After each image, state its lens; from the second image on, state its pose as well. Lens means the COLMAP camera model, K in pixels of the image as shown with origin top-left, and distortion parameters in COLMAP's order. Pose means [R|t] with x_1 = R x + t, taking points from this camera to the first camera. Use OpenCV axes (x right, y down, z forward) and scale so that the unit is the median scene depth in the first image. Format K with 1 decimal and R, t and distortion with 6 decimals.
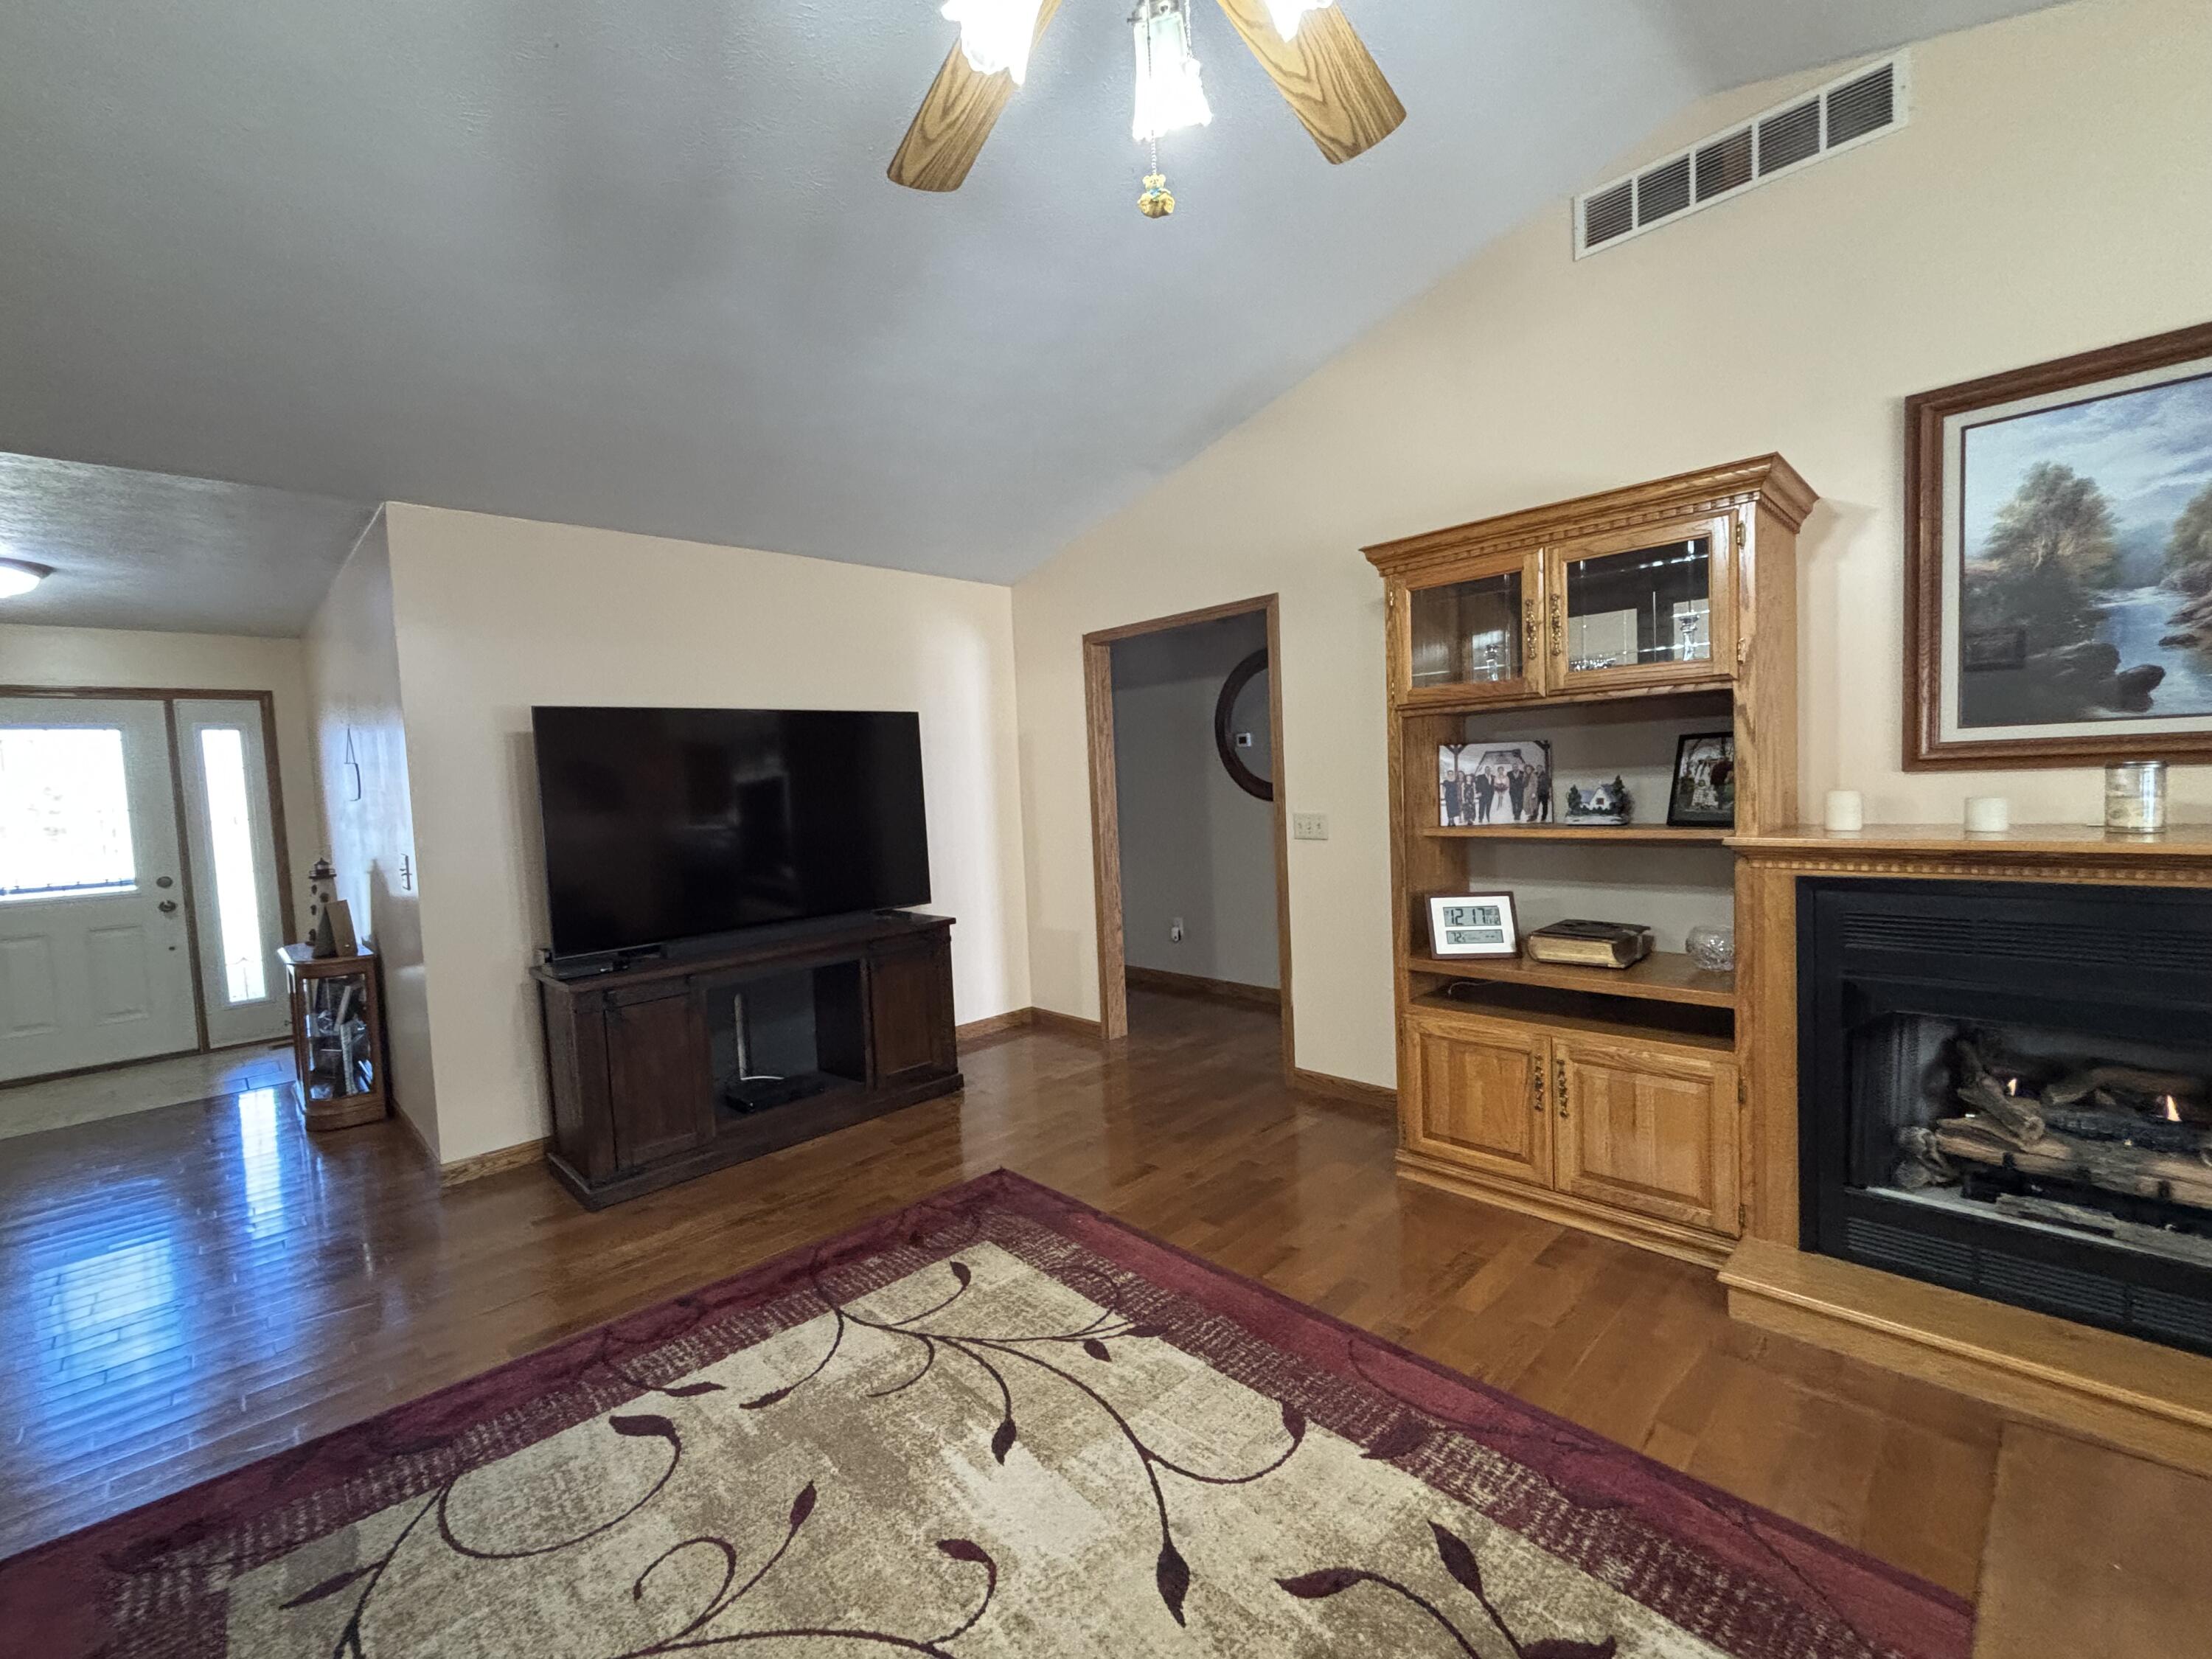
lens RADIAL K [[926.0, 0, 1086.0], [0, 926.0, 822.2], [0, 0, 1]] dist [-0.001292, 0.001324]
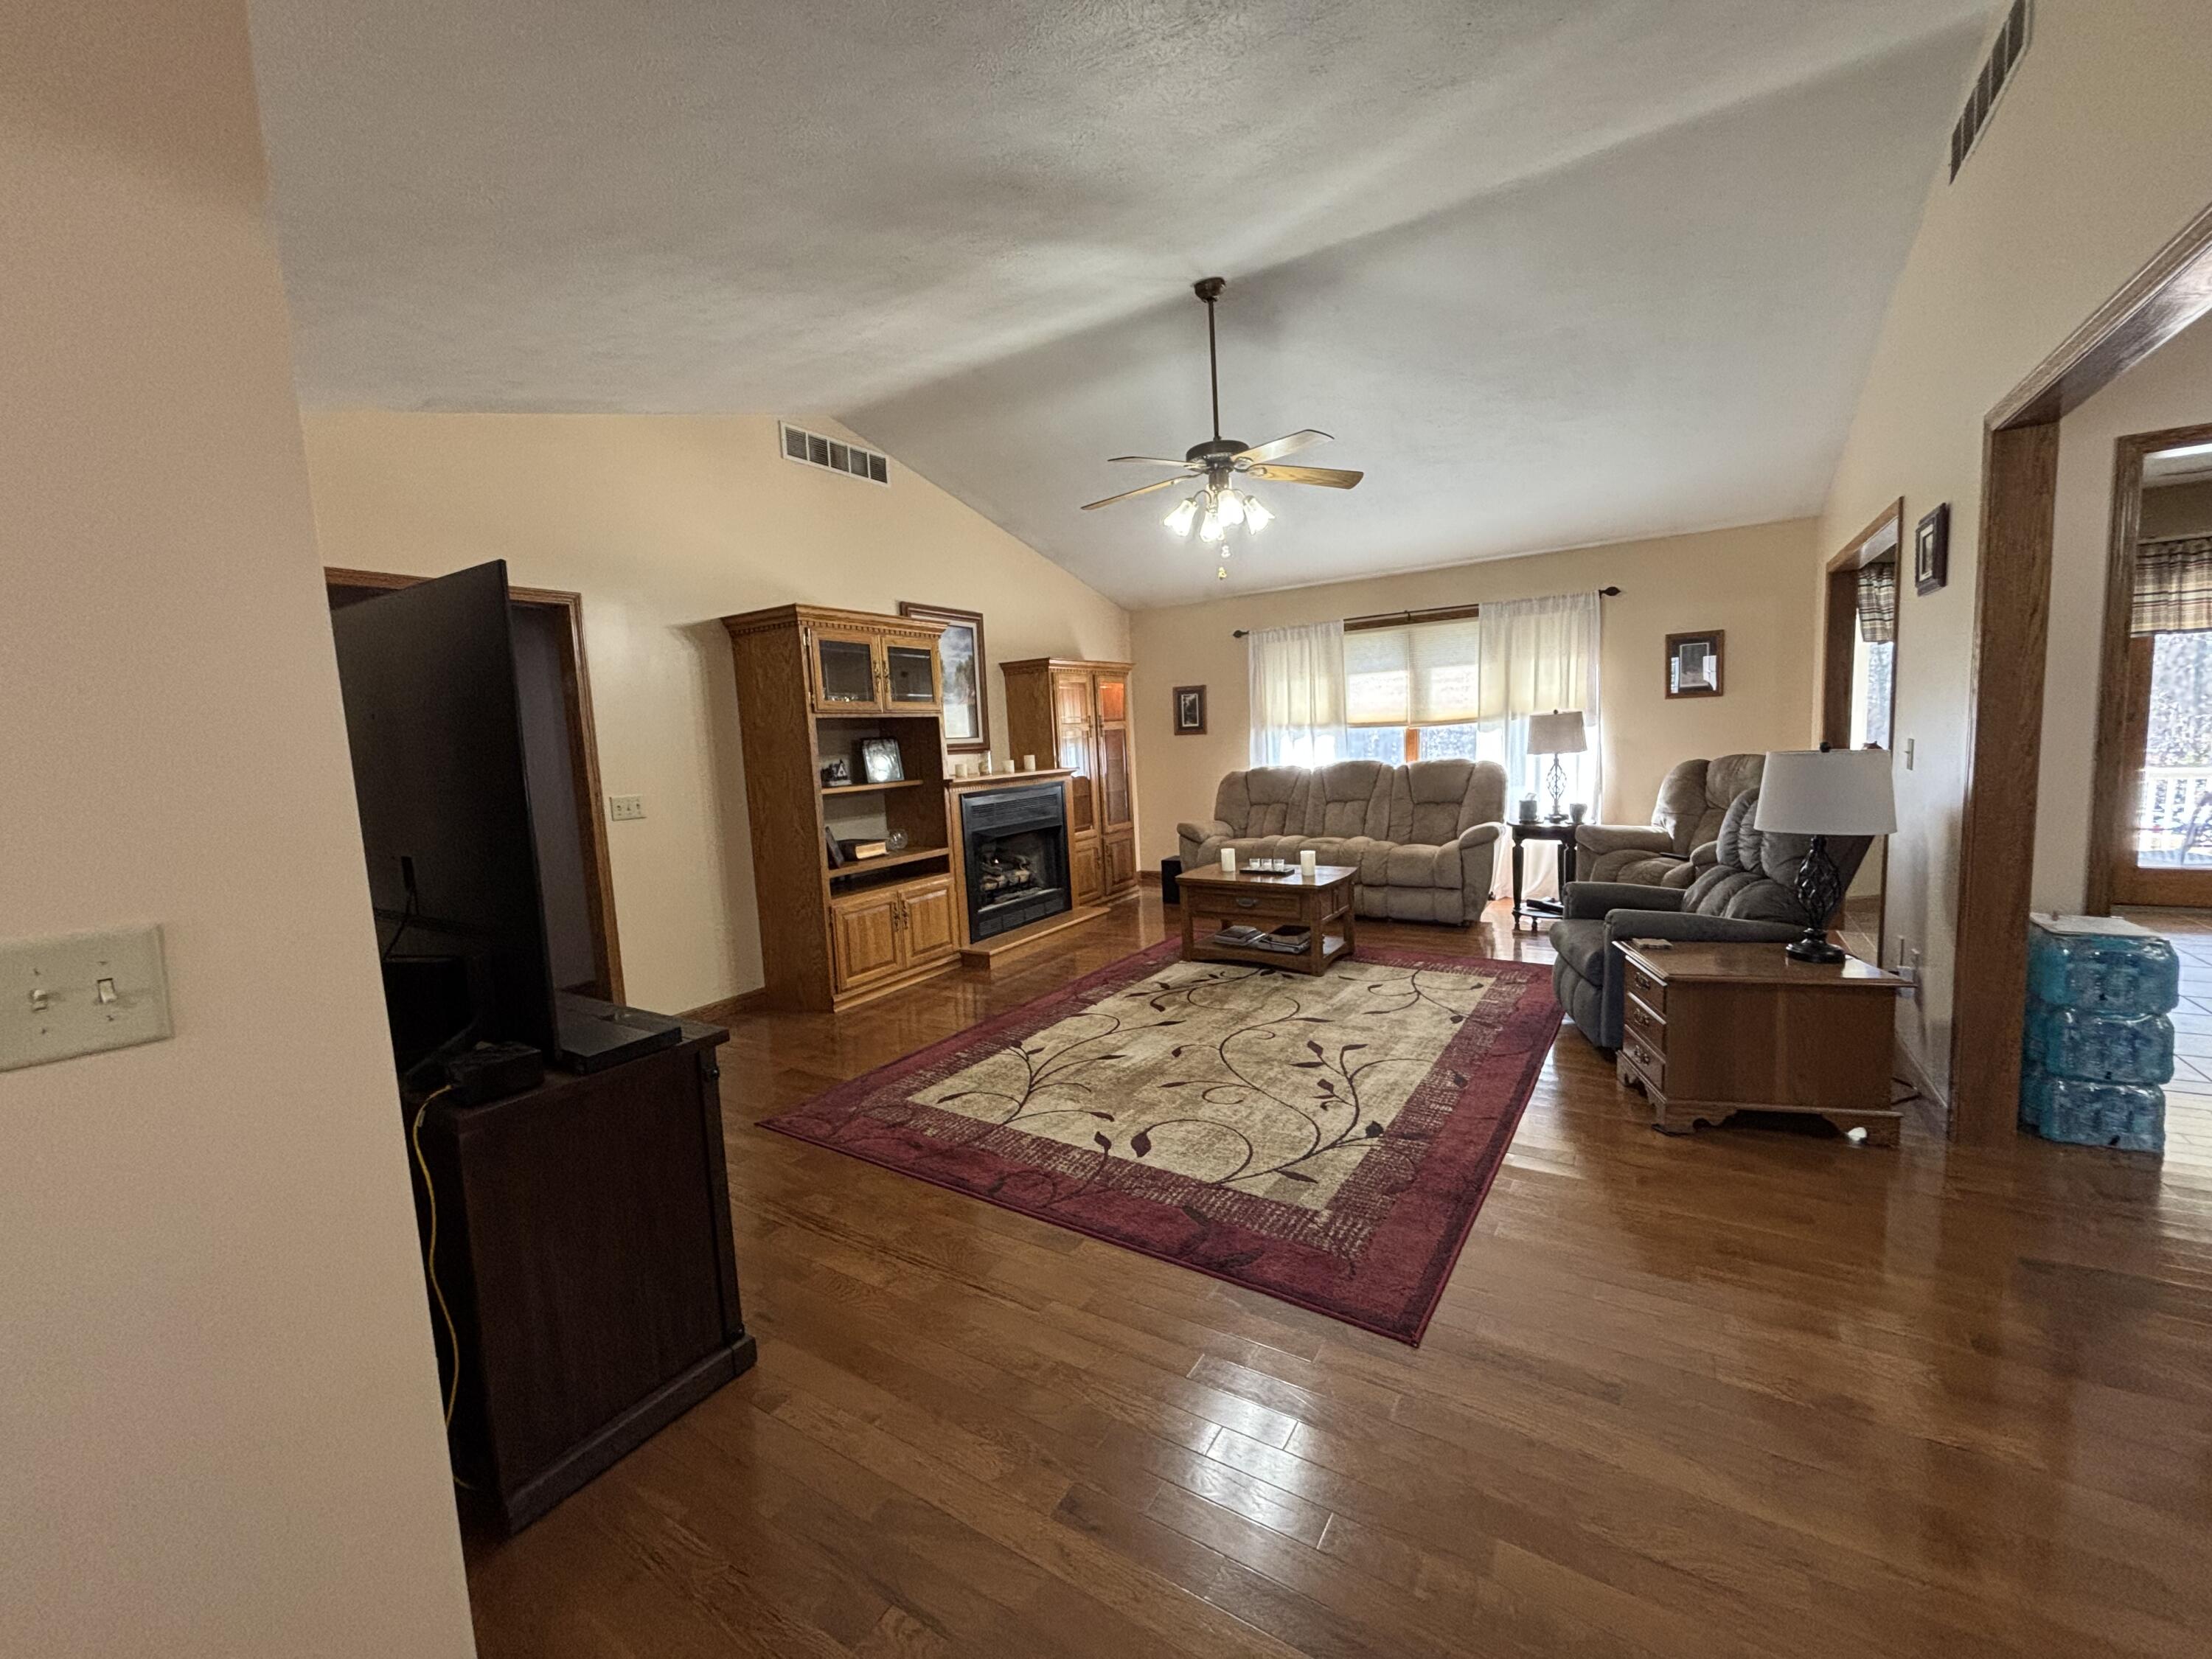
lens RADIAL K [[898.9, 0, 1104.3], [0, 898.9, 838.9], [0, 0, 1]] dist [-0.009024, -0.000192]
pose [[-0.237476, -0.050507, 0.970079, -1.758637], [0.106863, 0.991228, 0.077768, 0.033870], [-0.965498, 0.122133, -0.229995, 1.257899]]
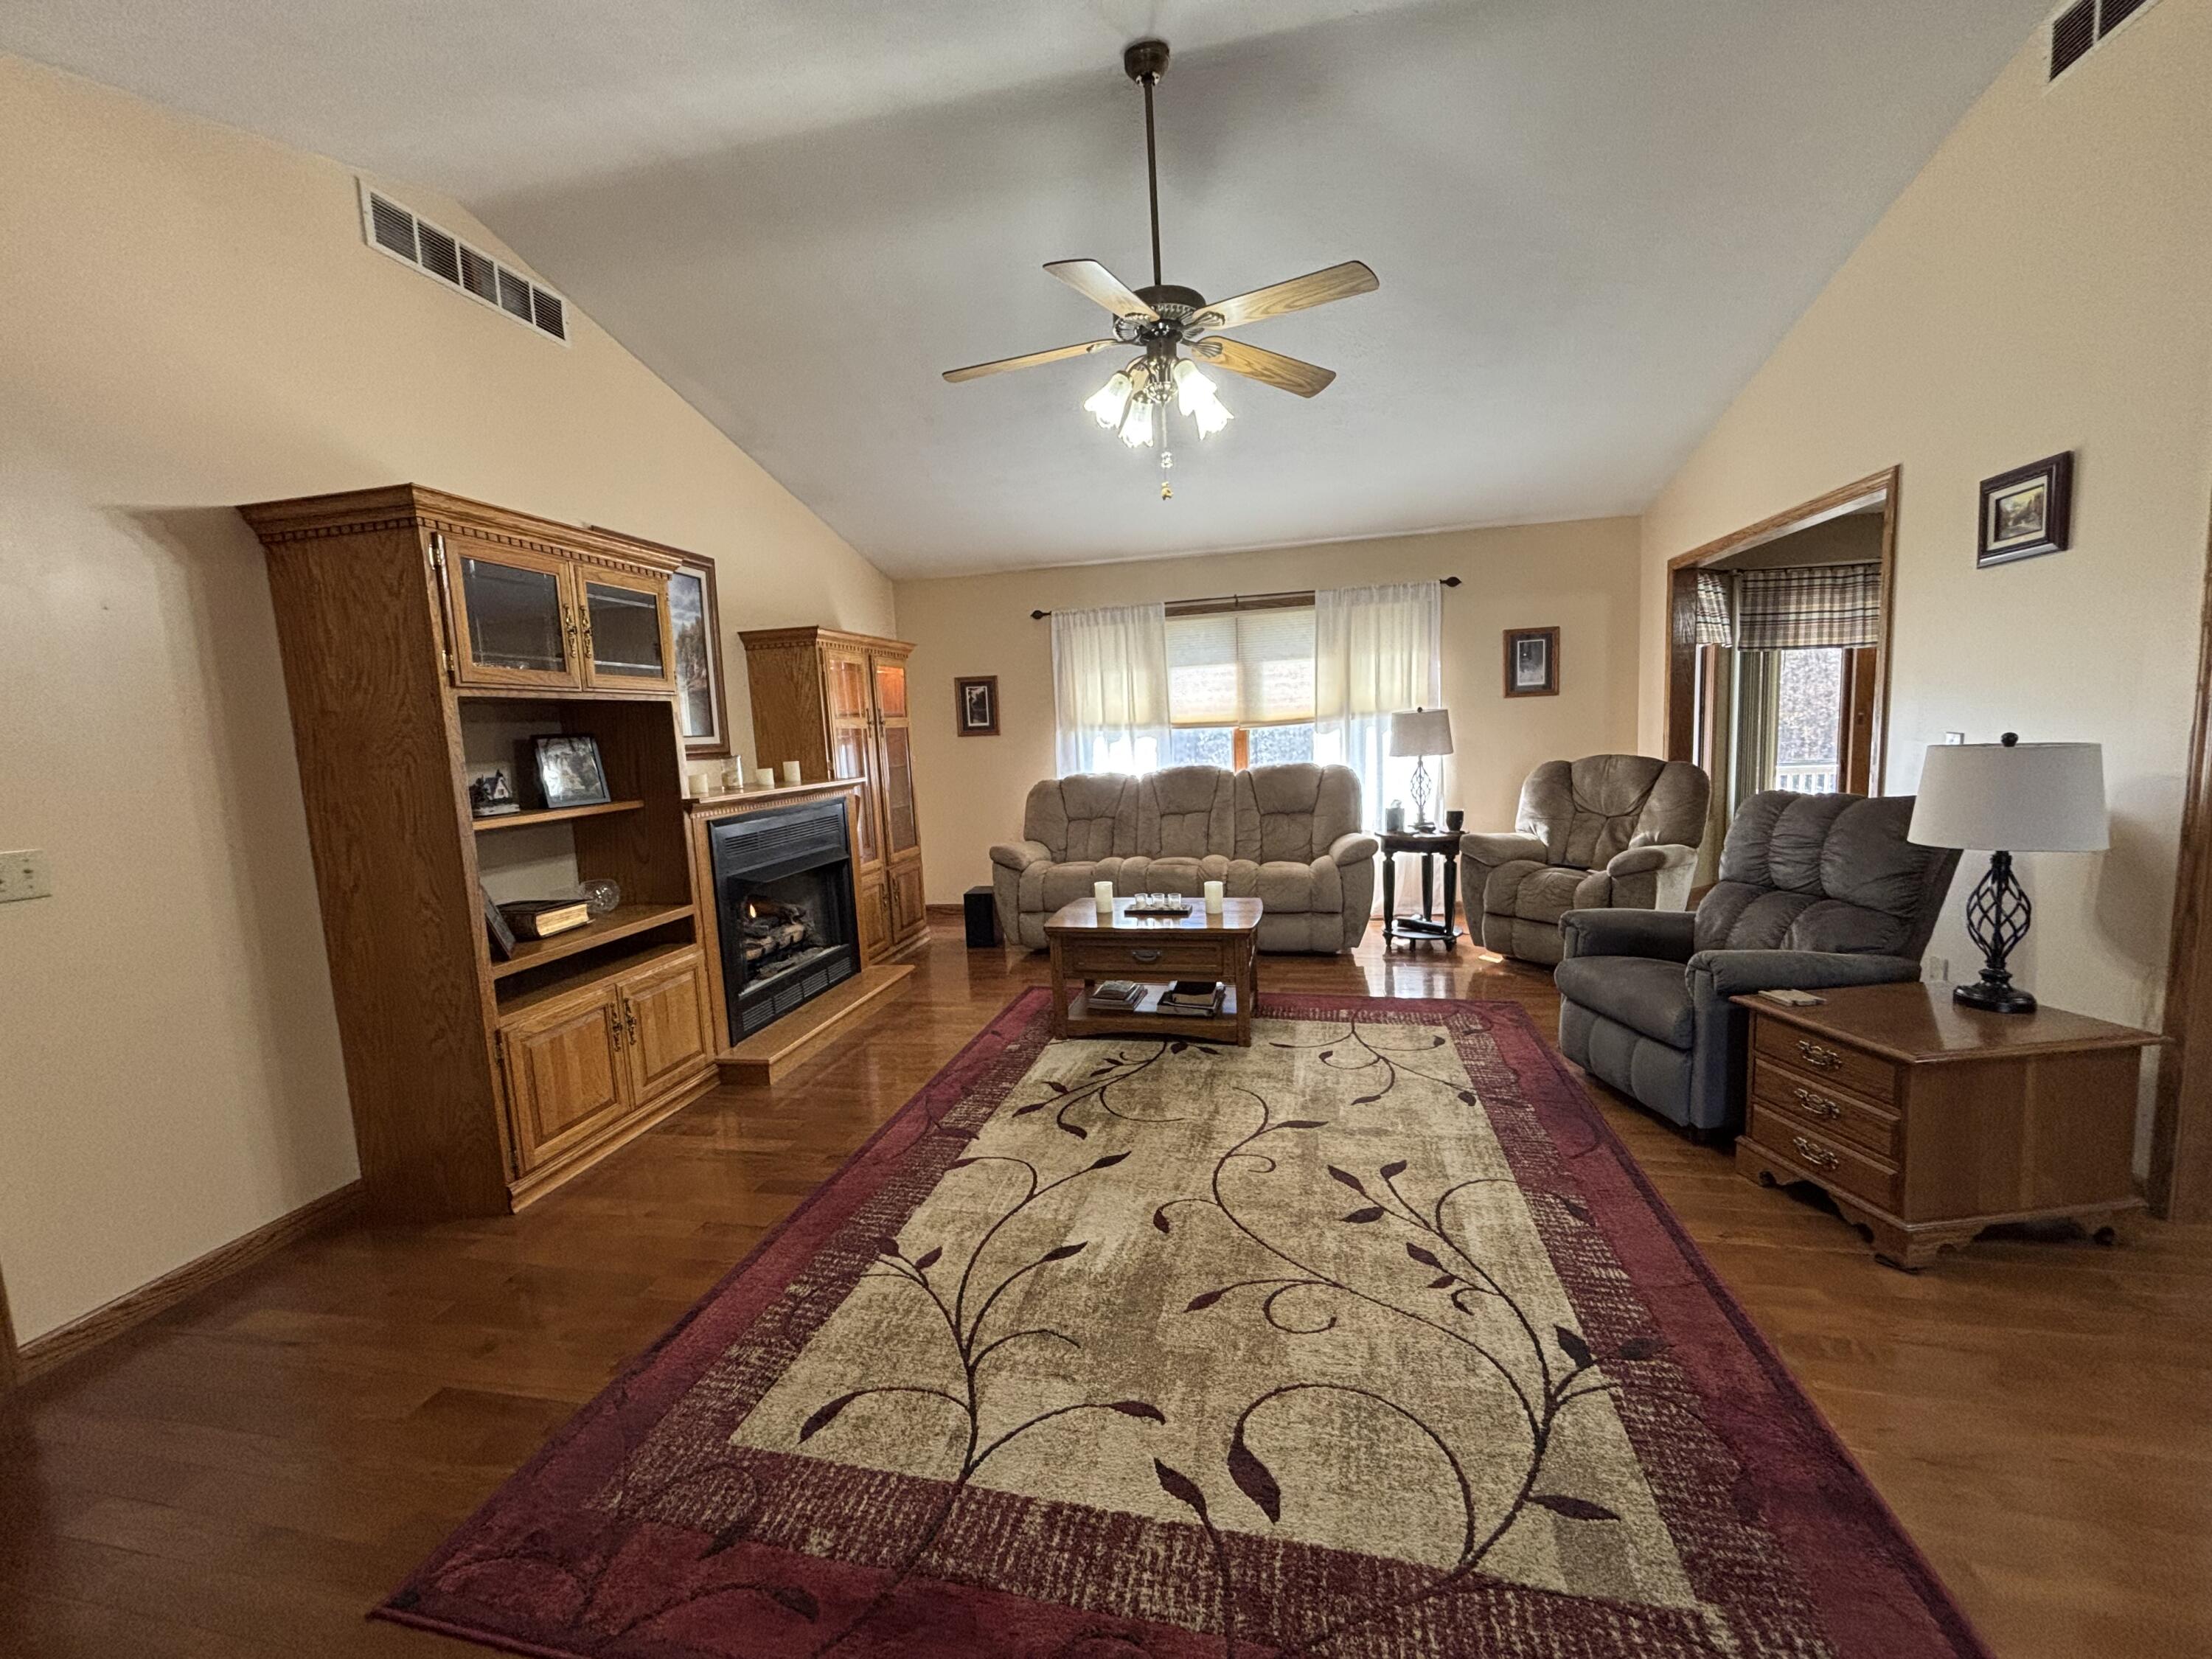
lens RADIAL K [[898.9, 0, 1107.4], [0, 898.9, 830.8], [0, 0, 1]] dist [-0.009024, -0.000192]
pose [[-0.562611, -0.019467, 0.826493, -0.984551], [0.112947, 0.988539, 0.100169, -0.003632], [-0.818970, 0.149706, -0.553964, 1.371121]]
